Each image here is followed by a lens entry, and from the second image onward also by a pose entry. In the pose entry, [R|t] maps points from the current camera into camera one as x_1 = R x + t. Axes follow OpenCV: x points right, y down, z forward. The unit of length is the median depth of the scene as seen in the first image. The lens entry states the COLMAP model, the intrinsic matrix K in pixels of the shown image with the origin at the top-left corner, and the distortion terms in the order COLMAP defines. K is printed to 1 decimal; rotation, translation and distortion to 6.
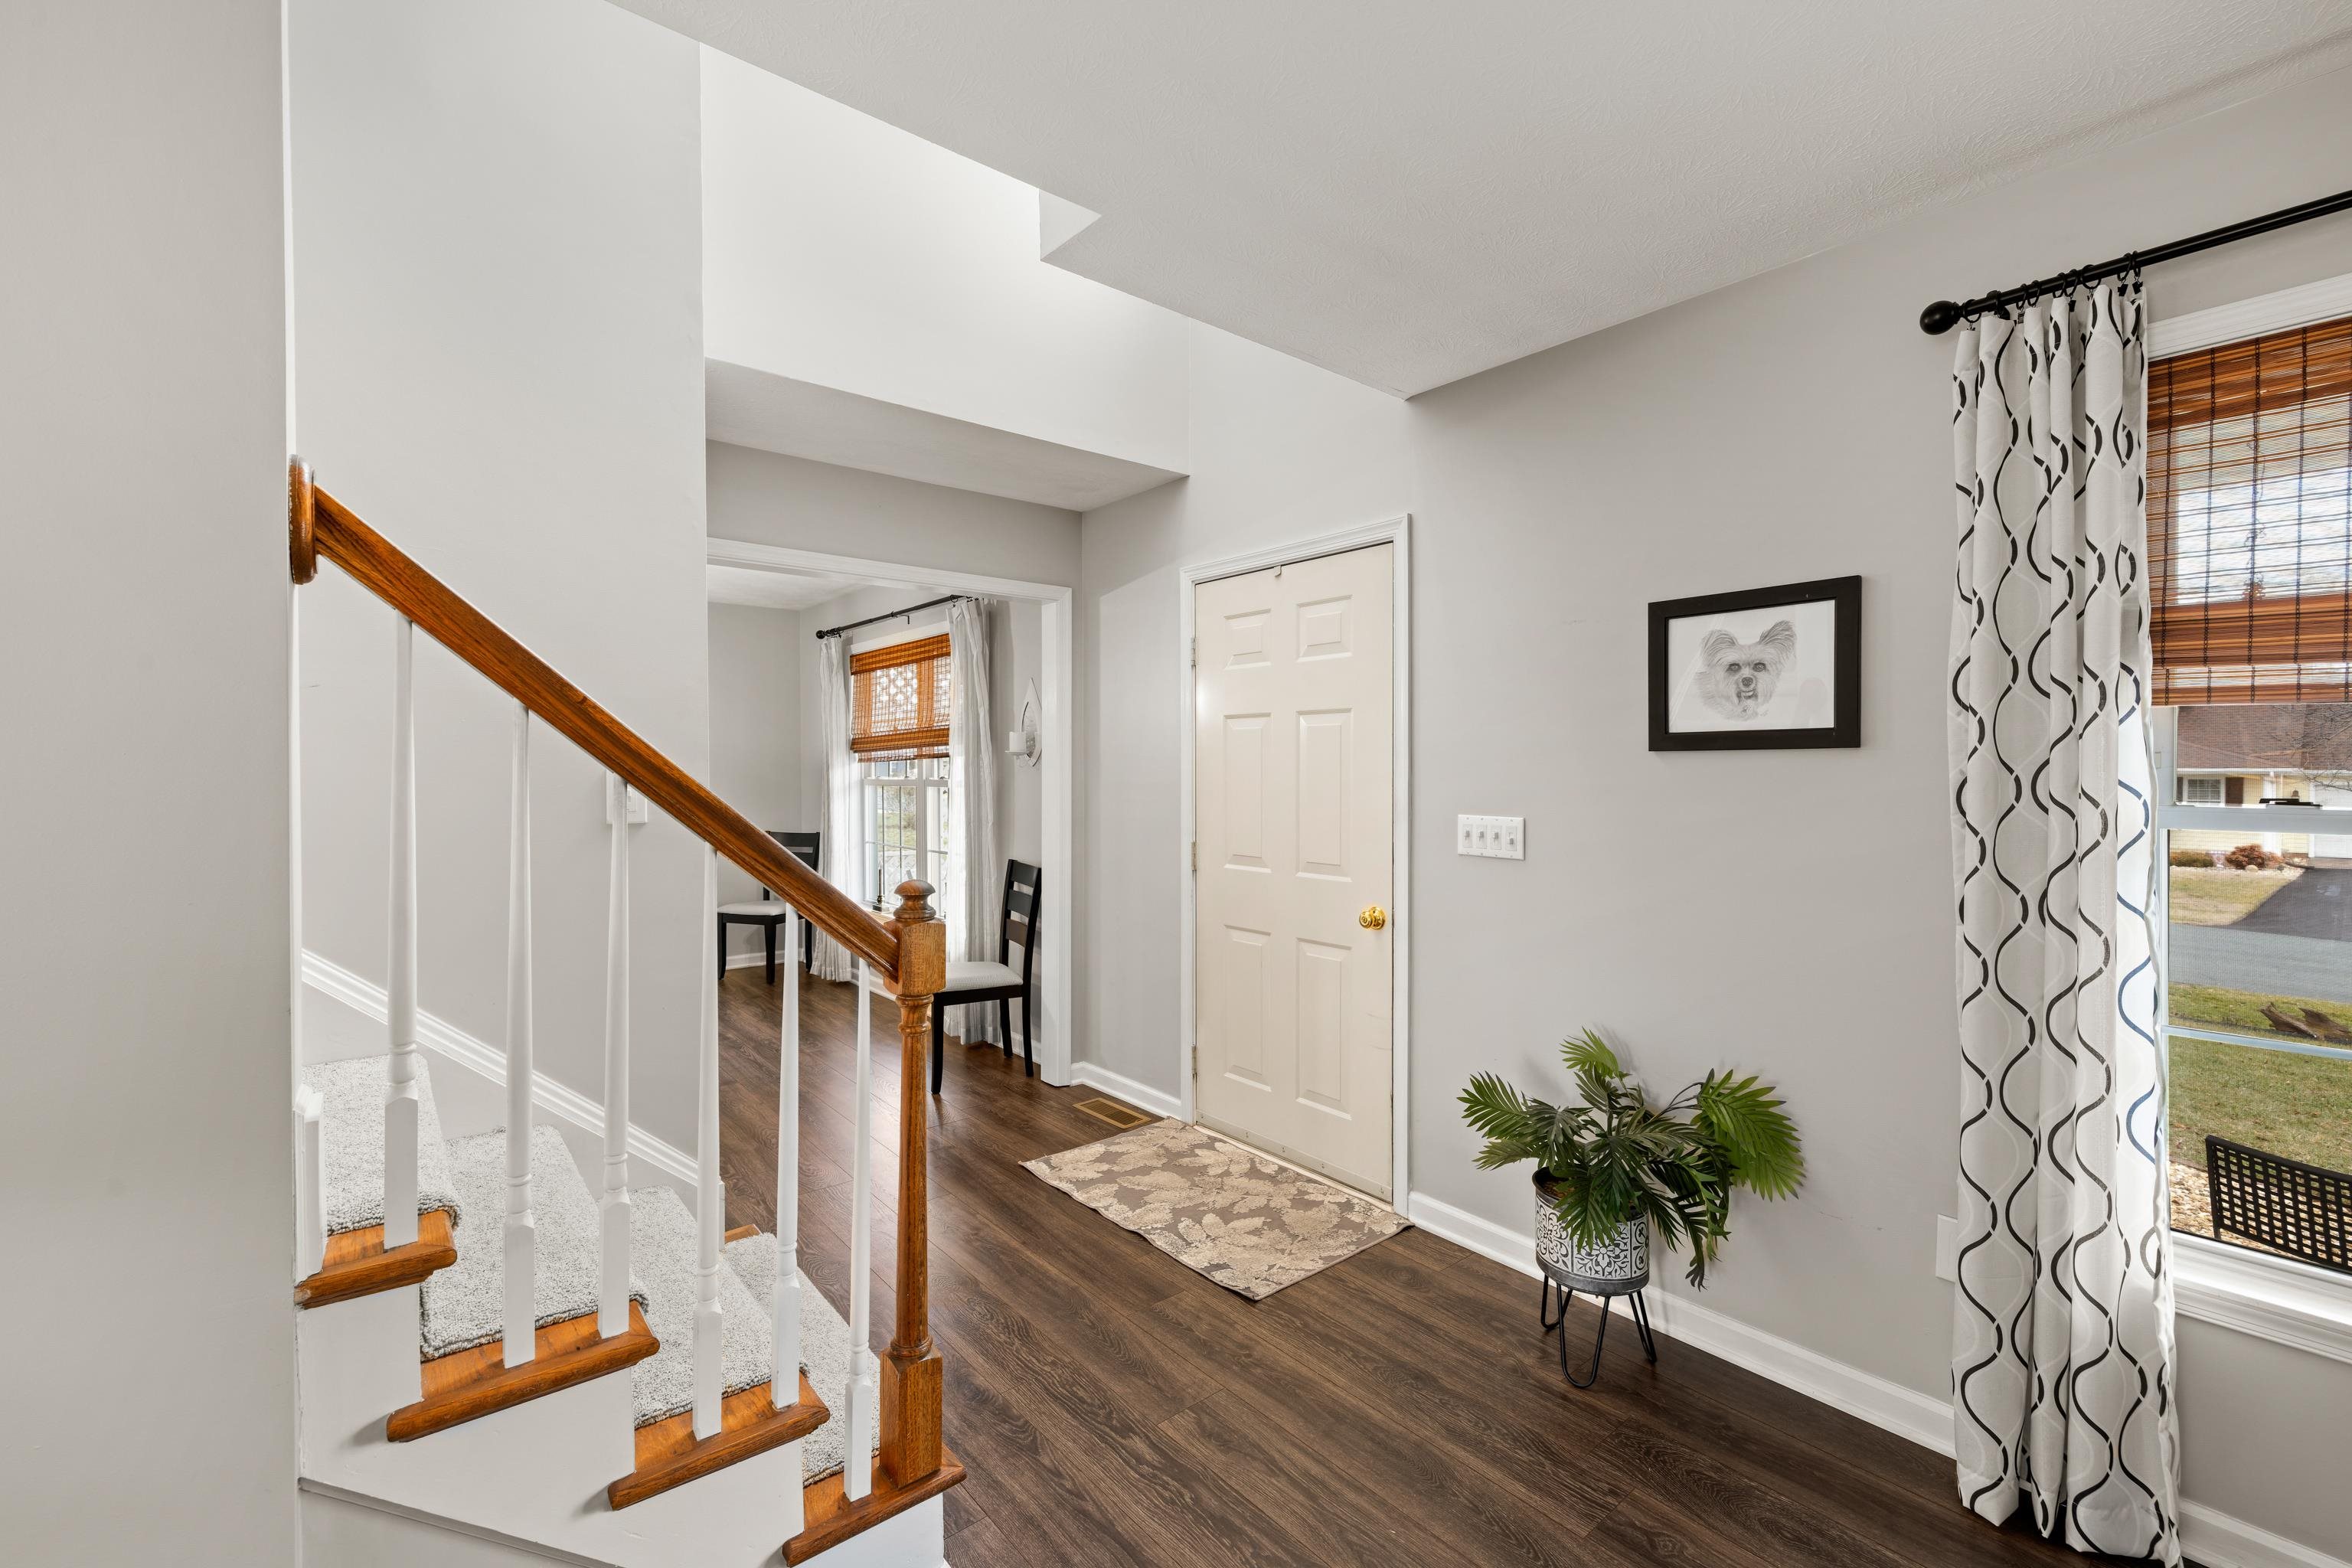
lens RADIAL K [[987.7, 0, 1189.4], [0, 987.7, 774.9], [0, 0, 1]] dist [0.001778, 0.001235]
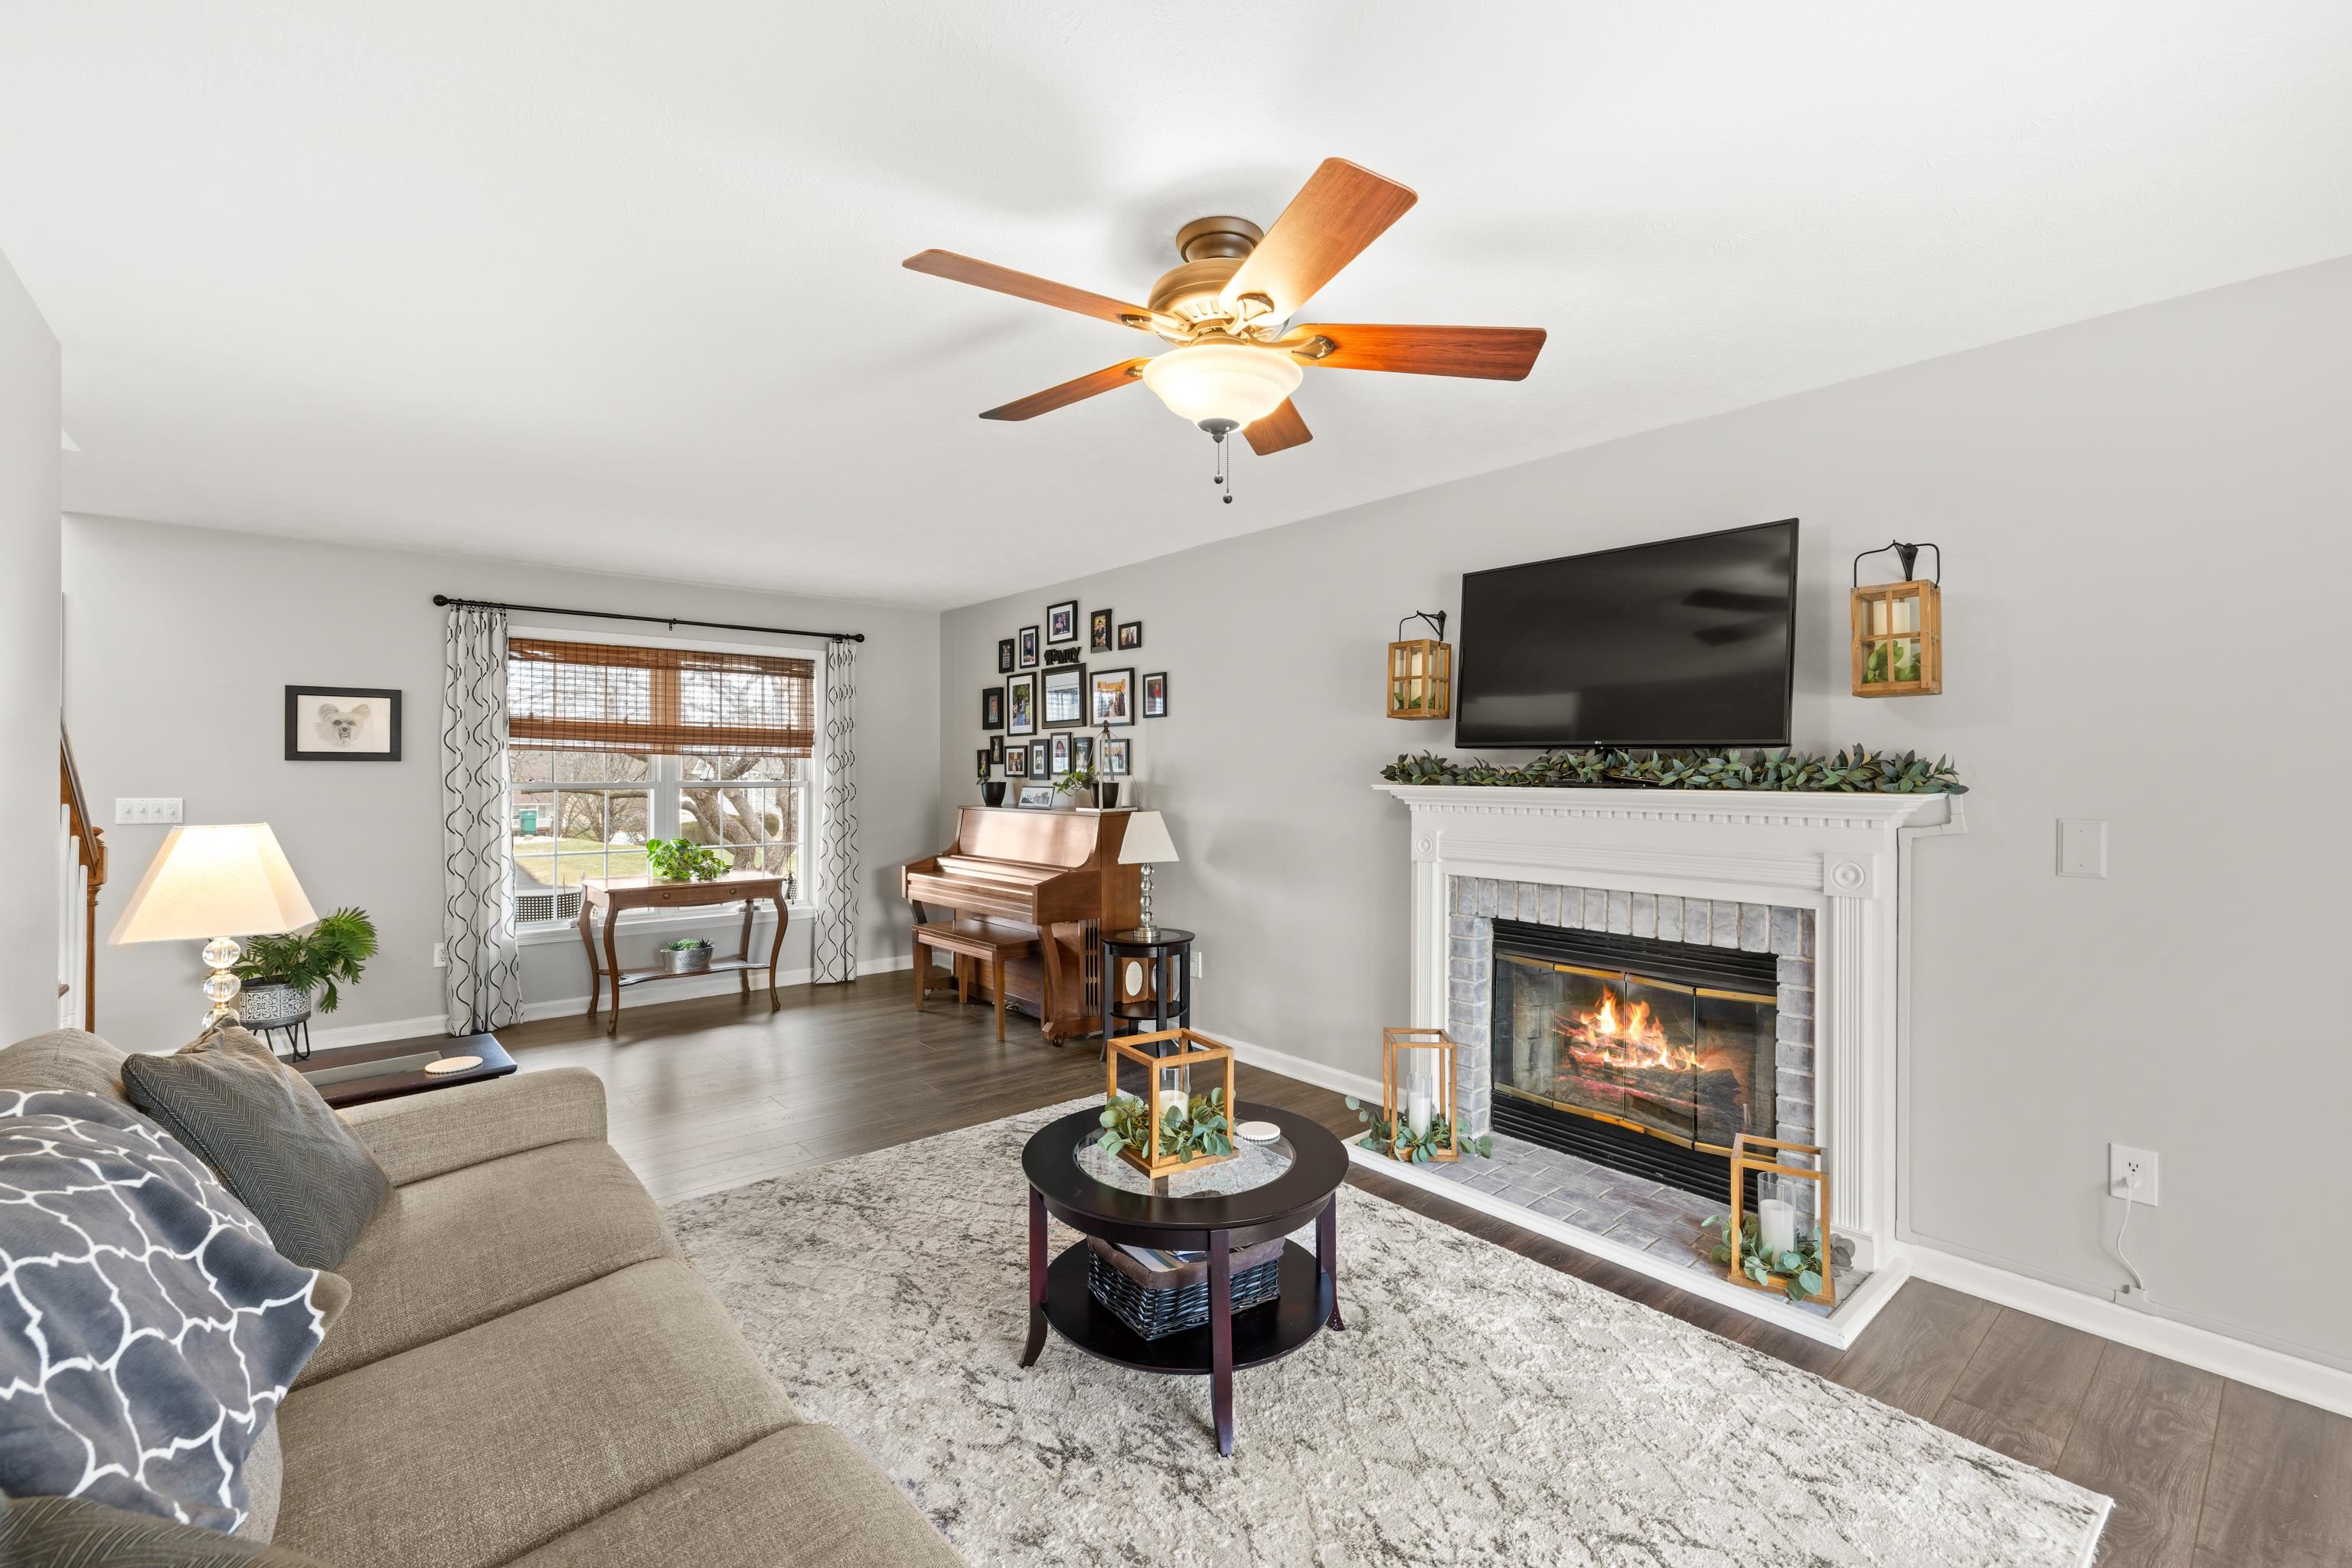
lens RADIAL K [[987.7, 0, 1165.3], [0, 987.7, 778.7], [0, 0, 1]] dist [0.001778, 0.001235]
pose [[-0.004936, -0.010709, 0.999930, -1.690025], [0.001875, 0.999941, 0.010718, -0.006498], [-0.999986, 0.001928, -0.004916, -0.825718]]
